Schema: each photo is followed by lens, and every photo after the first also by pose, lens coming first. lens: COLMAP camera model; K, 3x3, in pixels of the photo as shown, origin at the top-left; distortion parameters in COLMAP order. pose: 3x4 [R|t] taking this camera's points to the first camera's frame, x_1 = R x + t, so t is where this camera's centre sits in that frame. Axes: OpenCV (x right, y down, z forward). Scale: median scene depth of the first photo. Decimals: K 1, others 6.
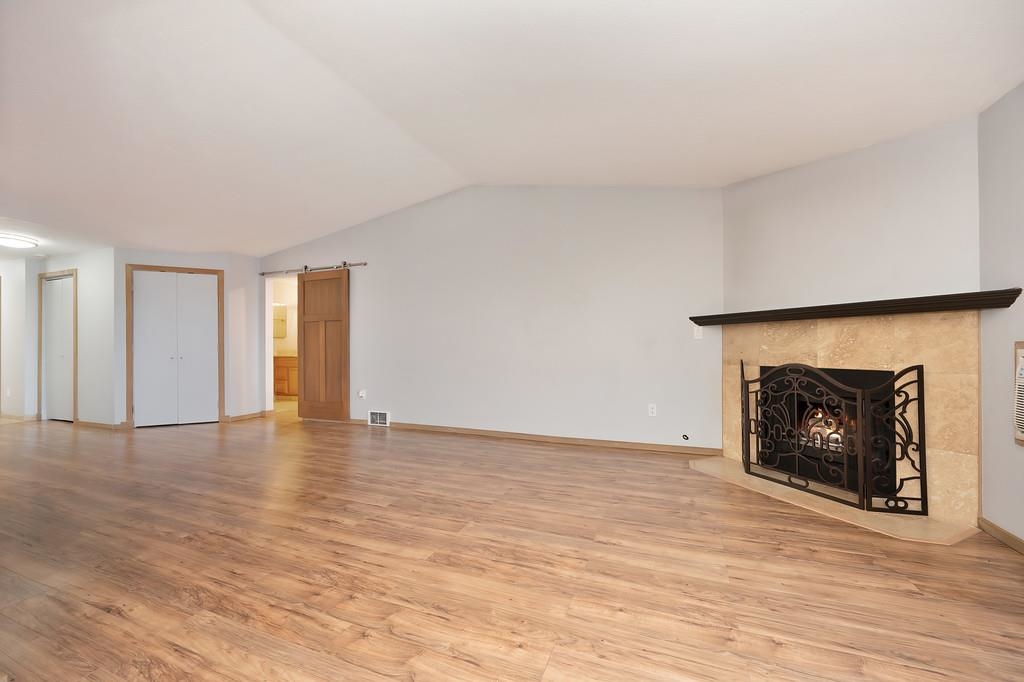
lens RADIAL K [[405.0, 0, 517.7], [0, 405.0, 342.1], [0, 0, 1]] dist [-0.000154, -0.000360]
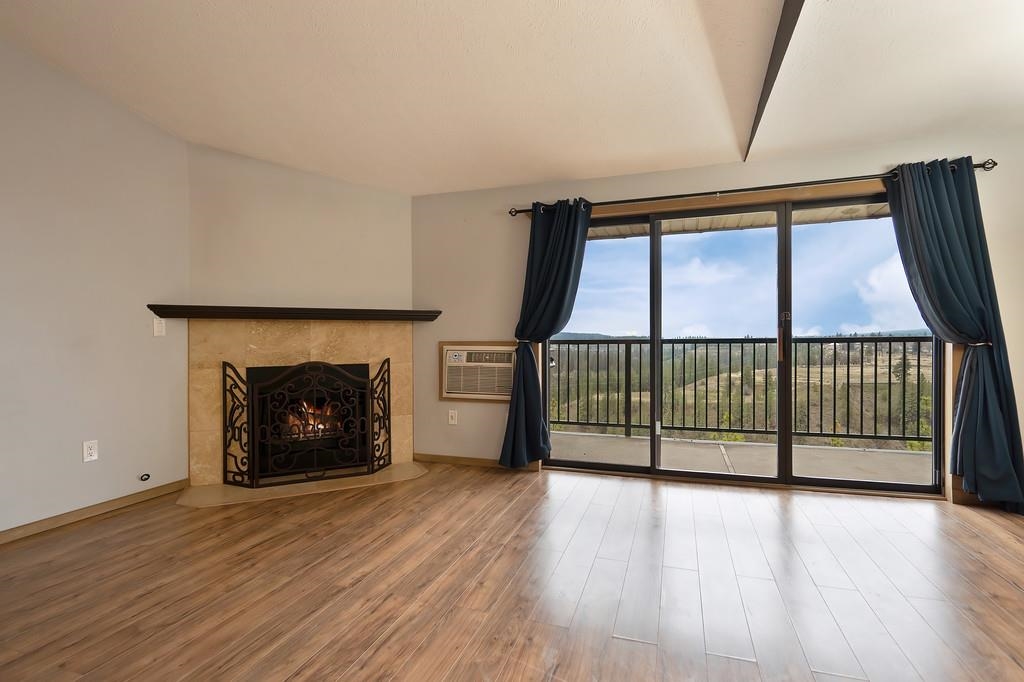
lens RADIAL K [[489.9, 0, 515.4], [0, 489.9, 342.8], [0, 0, 1]] dist [-0.000894, -0.000974]
pose [[-0.053725, 0.002087, 0.998554, -0.694202], [-0.004415, 0.999988, -0.002328, 0.005846], [-0.998546, -0.004534, -0.053715, 0.628727]]
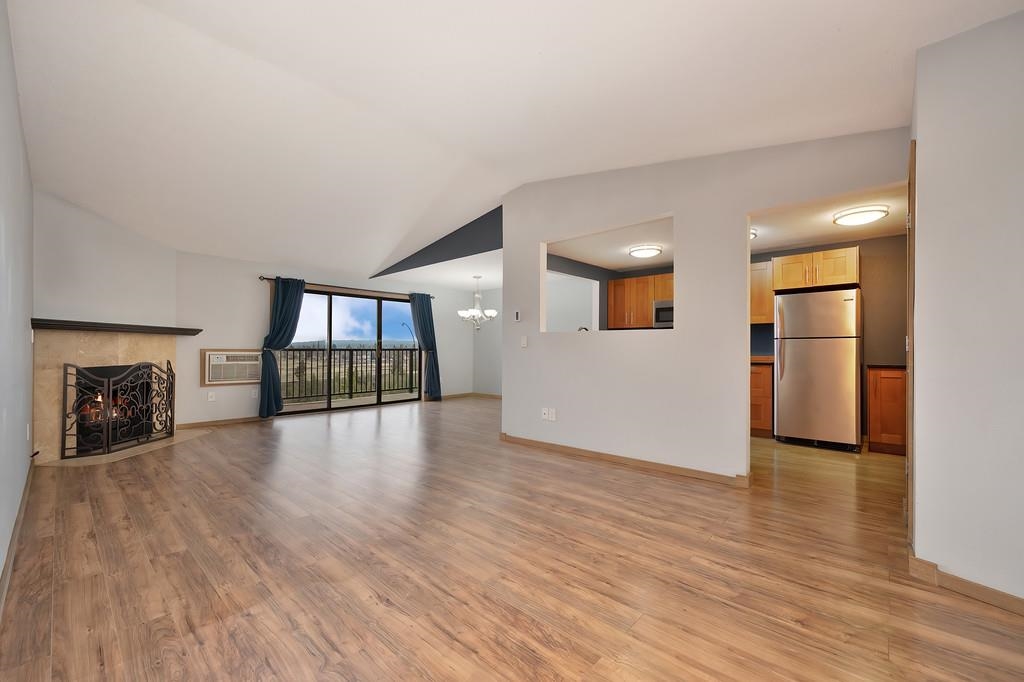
lens RADIAL K [[405.0, 0, 512.8], [0, 405.0, 348.0], [0, 0, 1]] dist [-0.000154, -0.000360]
pose [[-0.934335, 0.002680, 0.356387, -1.324874], [-0.002991, 0.999878, -0.015358, 0.021605], [-0.356385, -0.015416, -0.934212, 2.212287]]
